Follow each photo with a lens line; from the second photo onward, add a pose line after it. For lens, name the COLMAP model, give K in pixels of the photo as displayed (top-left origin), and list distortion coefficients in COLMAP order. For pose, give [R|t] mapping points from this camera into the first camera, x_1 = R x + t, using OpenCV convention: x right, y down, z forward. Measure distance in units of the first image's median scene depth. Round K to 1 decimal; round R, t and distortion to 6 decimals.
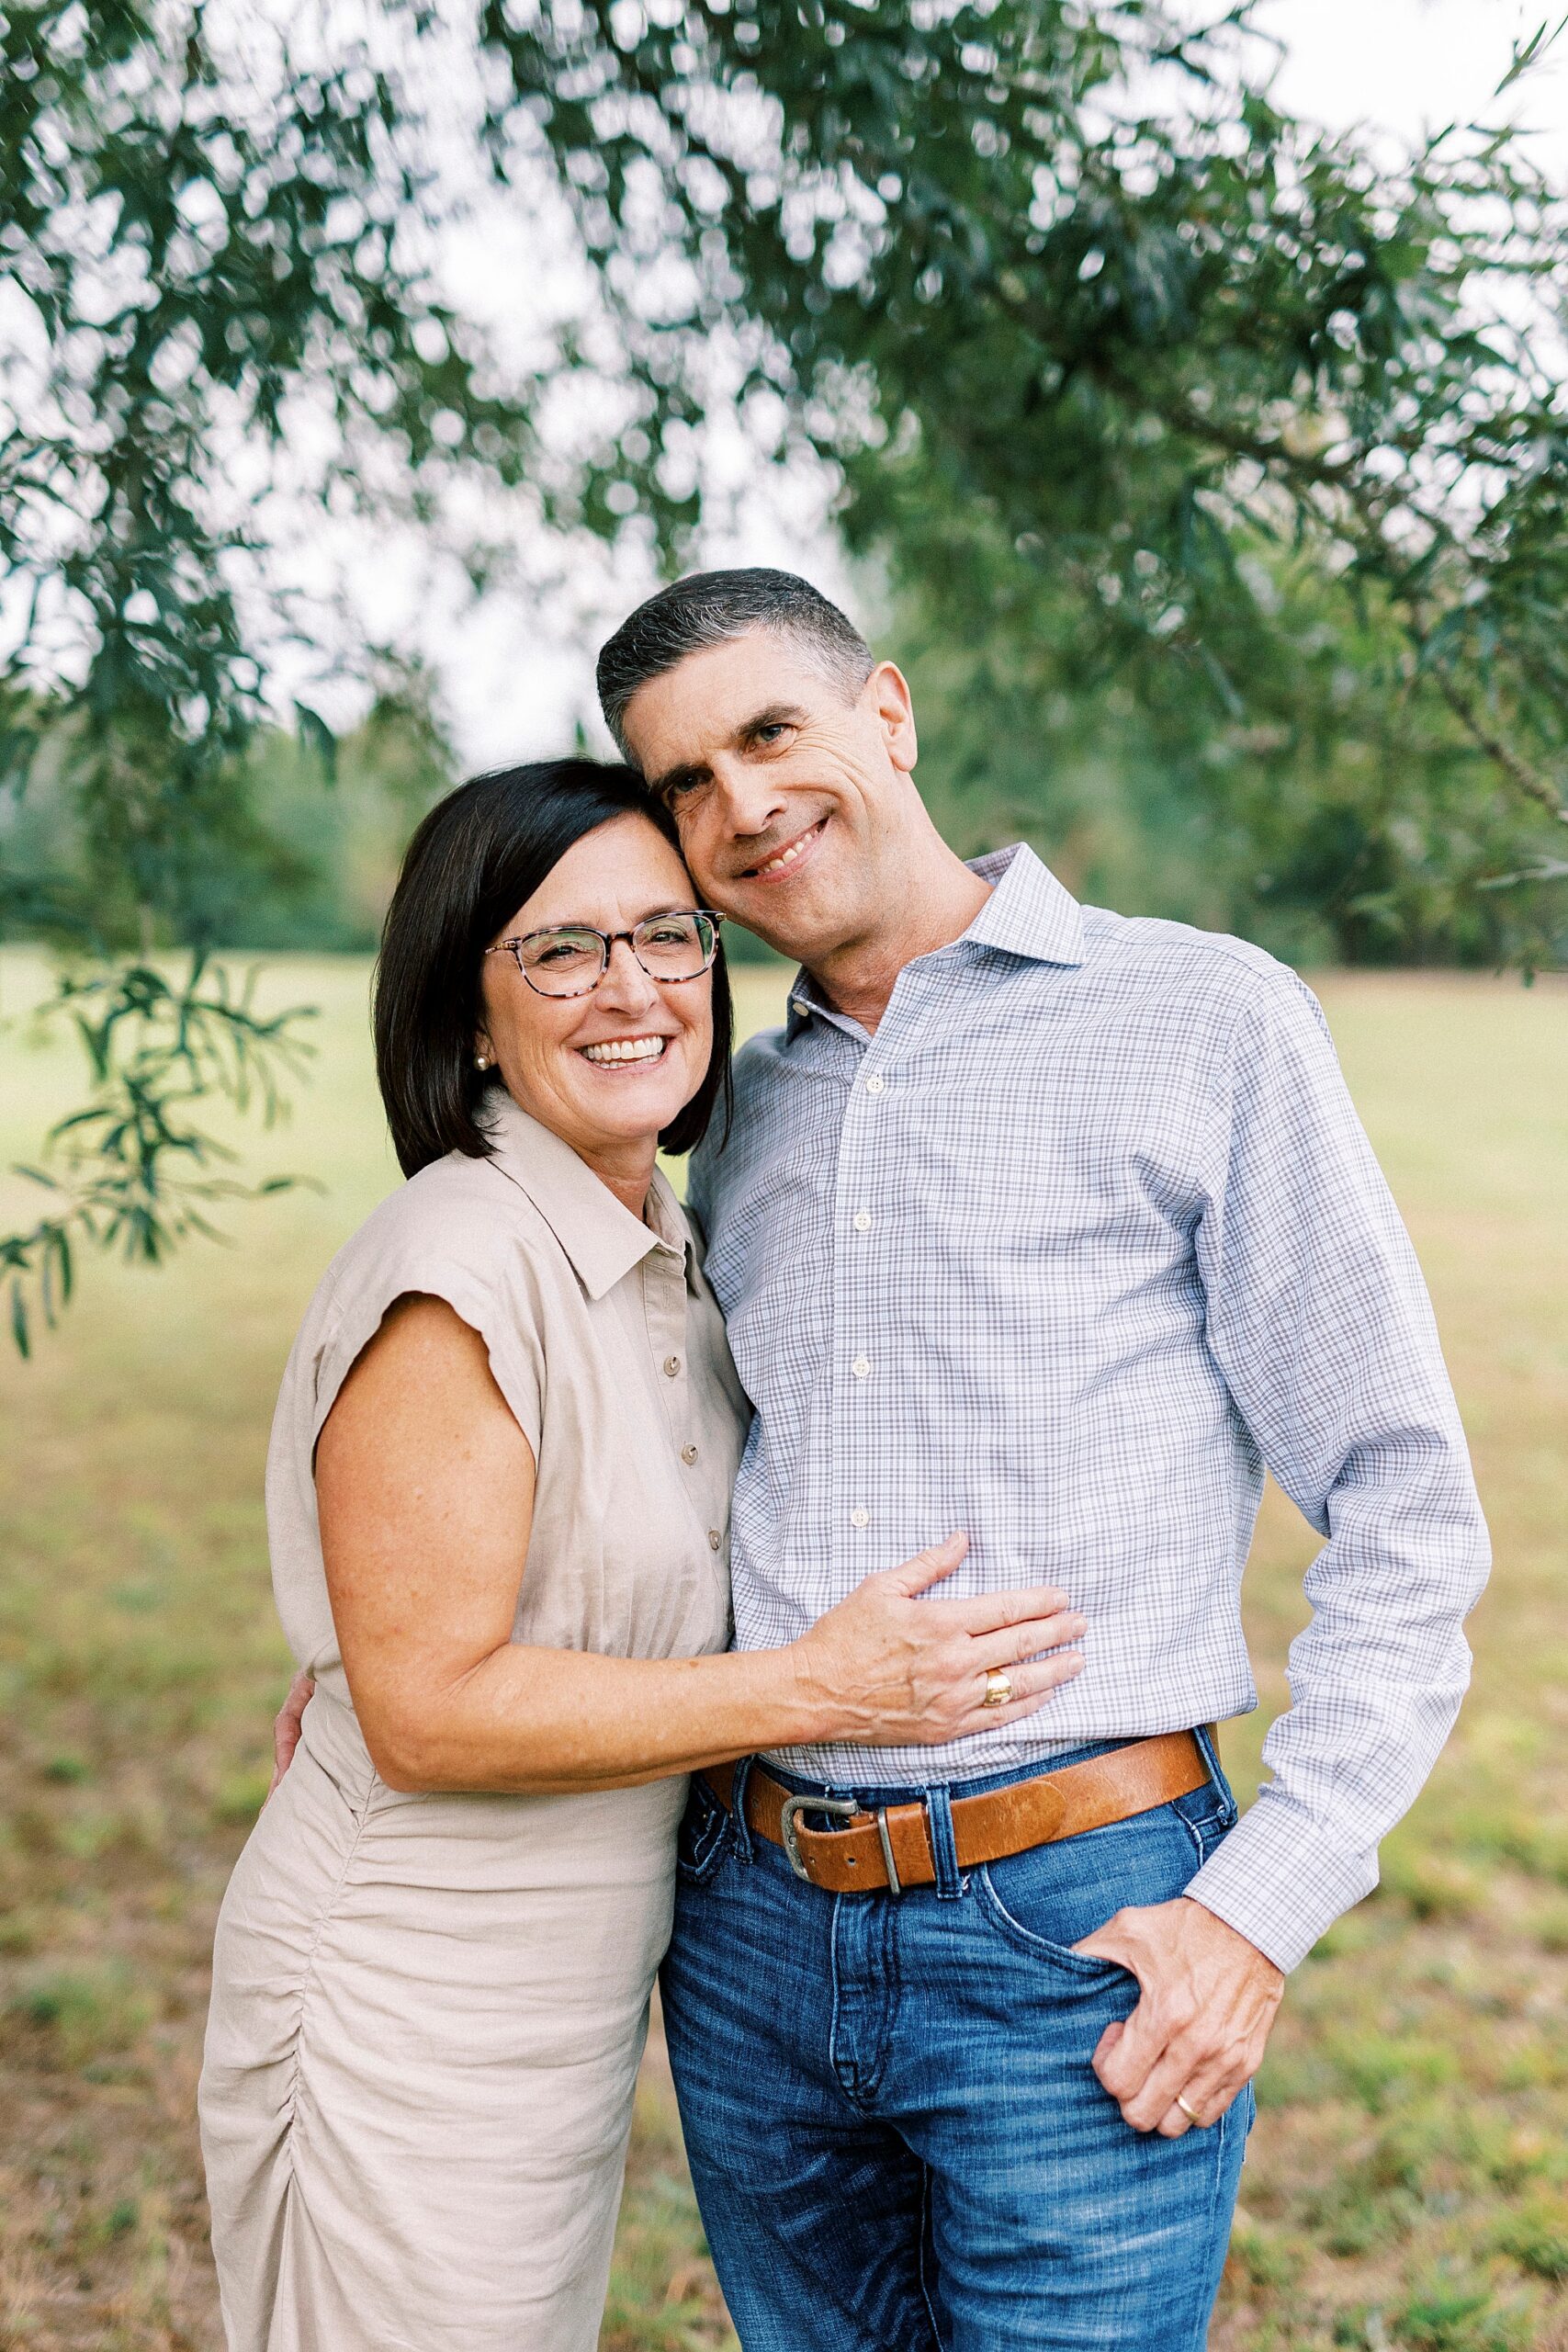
lens RADIAL K [[3344.2, 0, 812.1], [0, 3344.2, 1163.3], [0, 0, 1]] dist [0.002604, -0.005287]
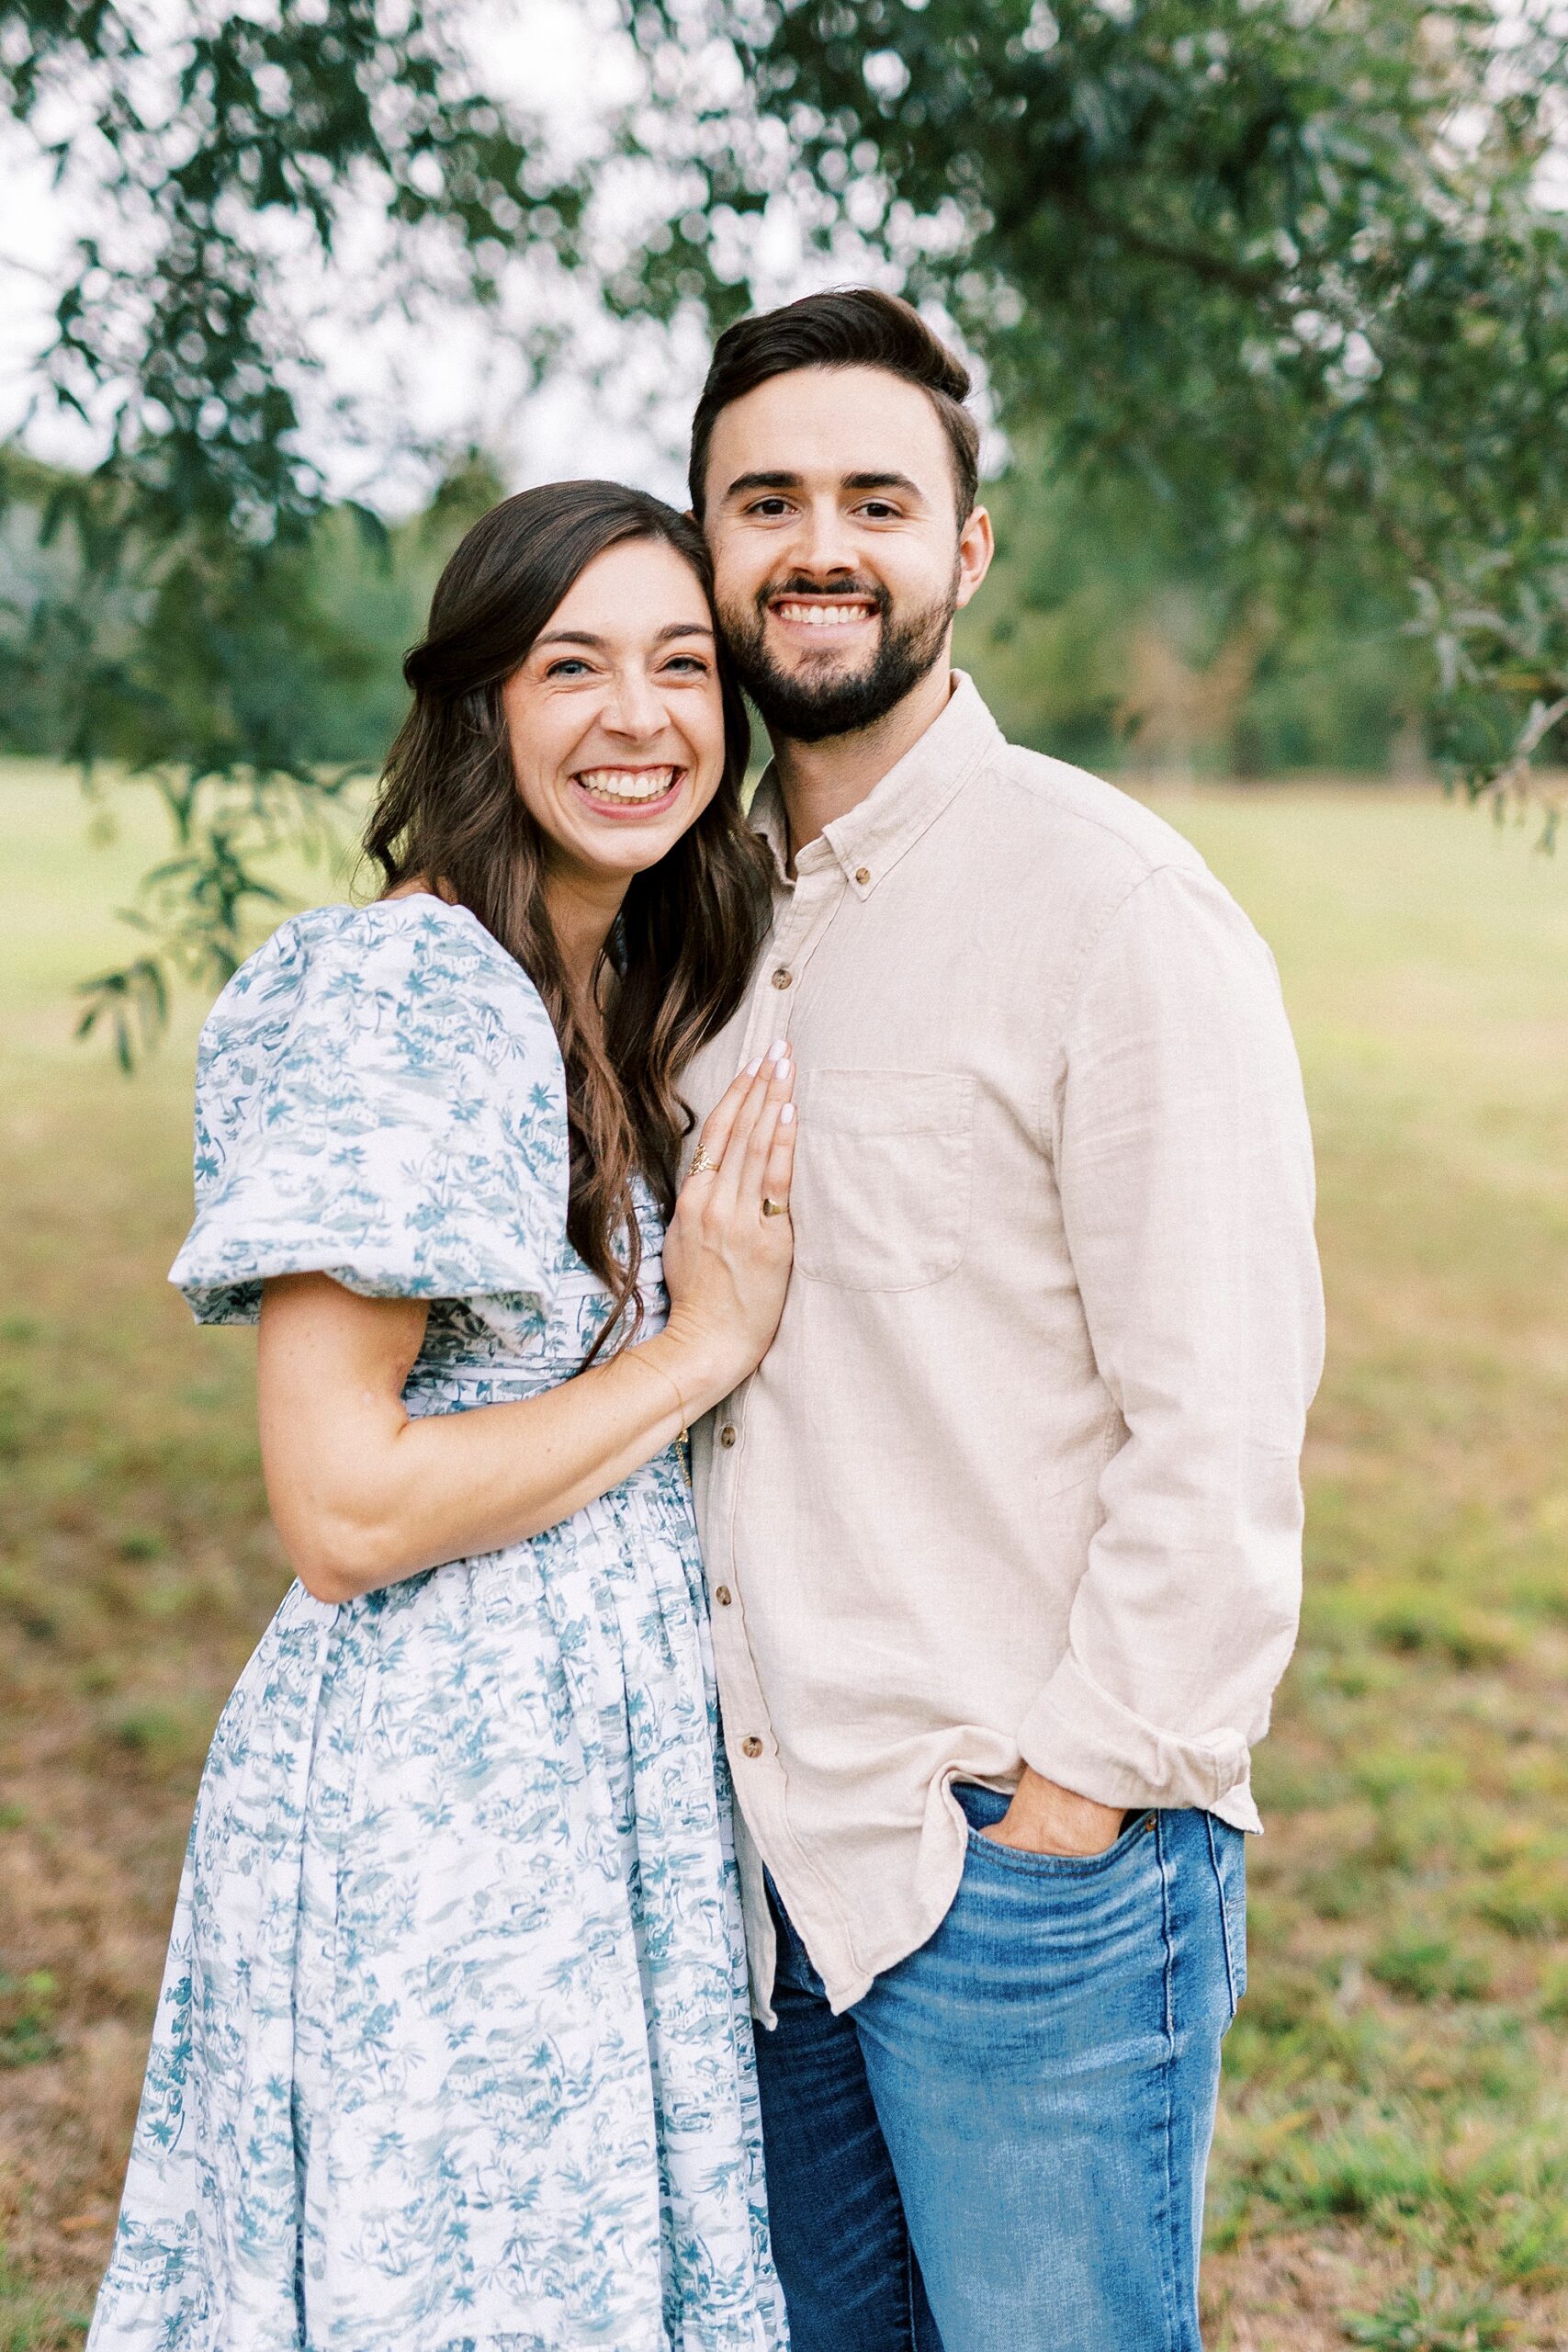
lens RADIAL K [[3886.2, 0, 873.6], [0, 3886.2, 1043.1], [0, 0, 1]] dist [0.014756, -0.045888]
pose [[0.999668, -0.011062, -0.023262, 0.035679], [0.011288, 0.999890, 0.009592, 0.023936], [0.023153, -0.009852, 0.999683, -0.219399]]
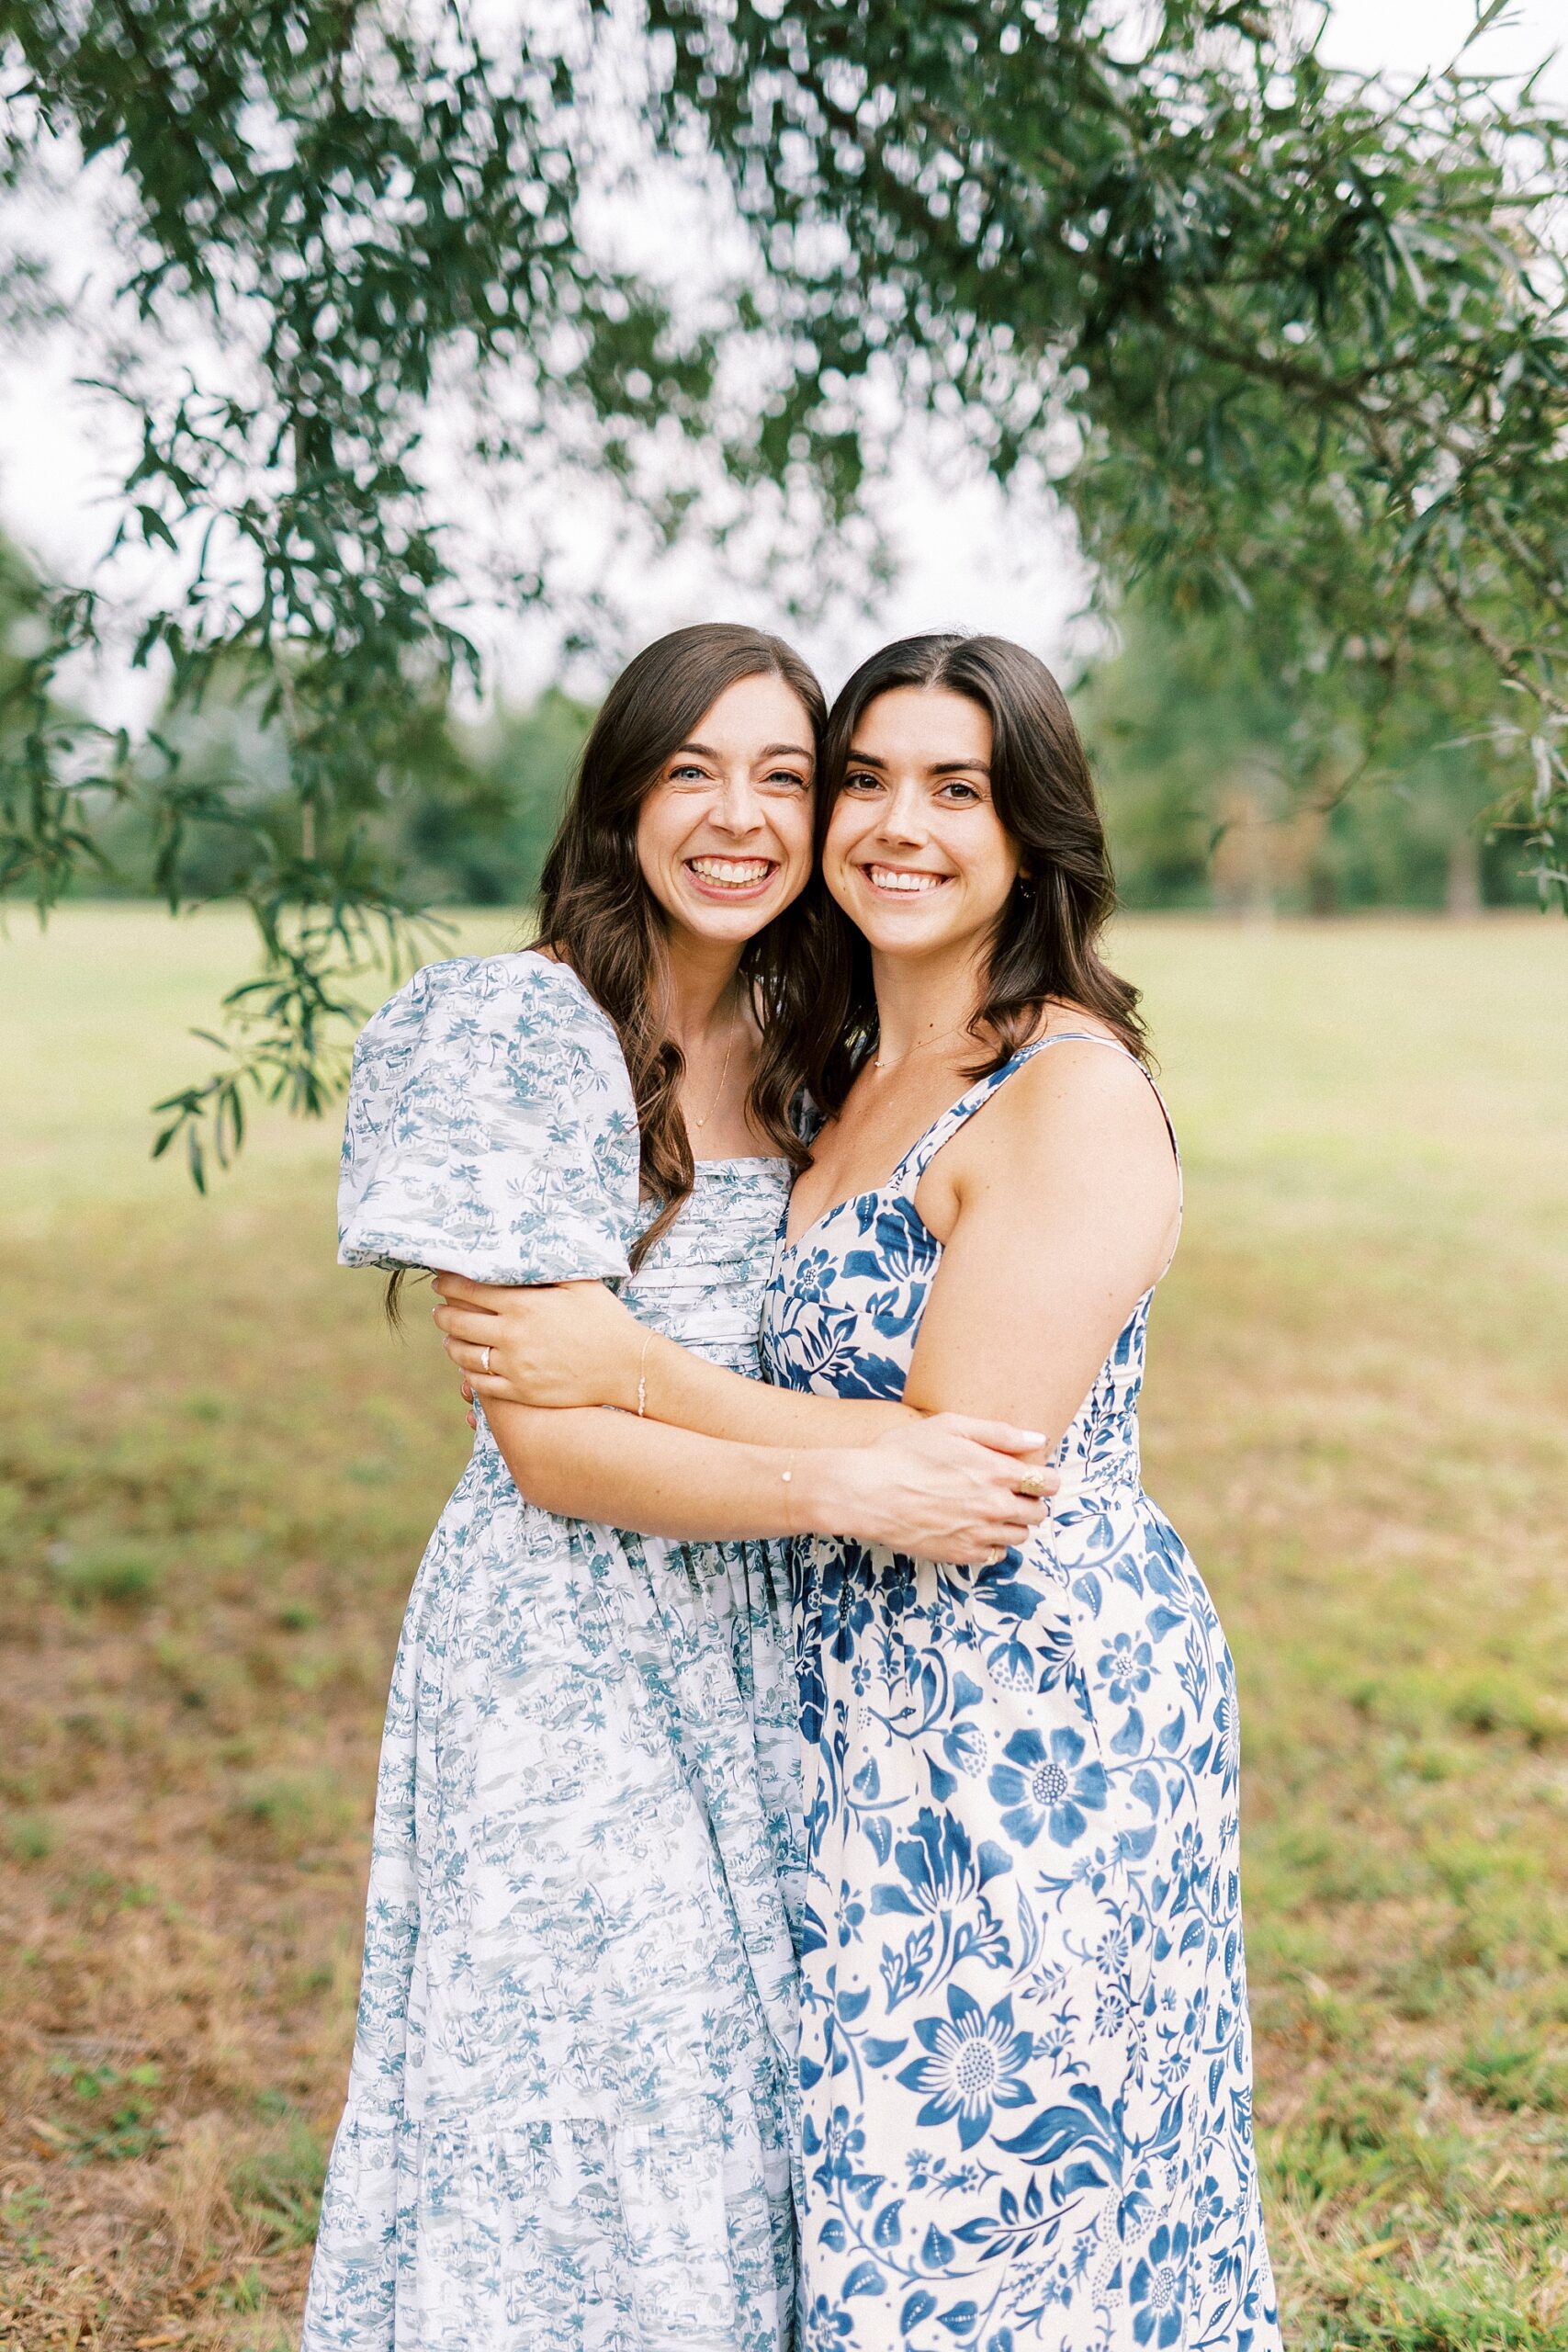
lens RADIAL K [[3291.0, 0, 785.5], [0, 3291.0, 1171.8], [0, 0, 1]] dist [0.008056, 0.041474]
pose [[0.995934, -0.011745, -0.089315, 0.044383], [0.013375, 0.999754, 0.017666, 0.021228], [0.089085, -0.018789, 0.995847, -0.079056]]
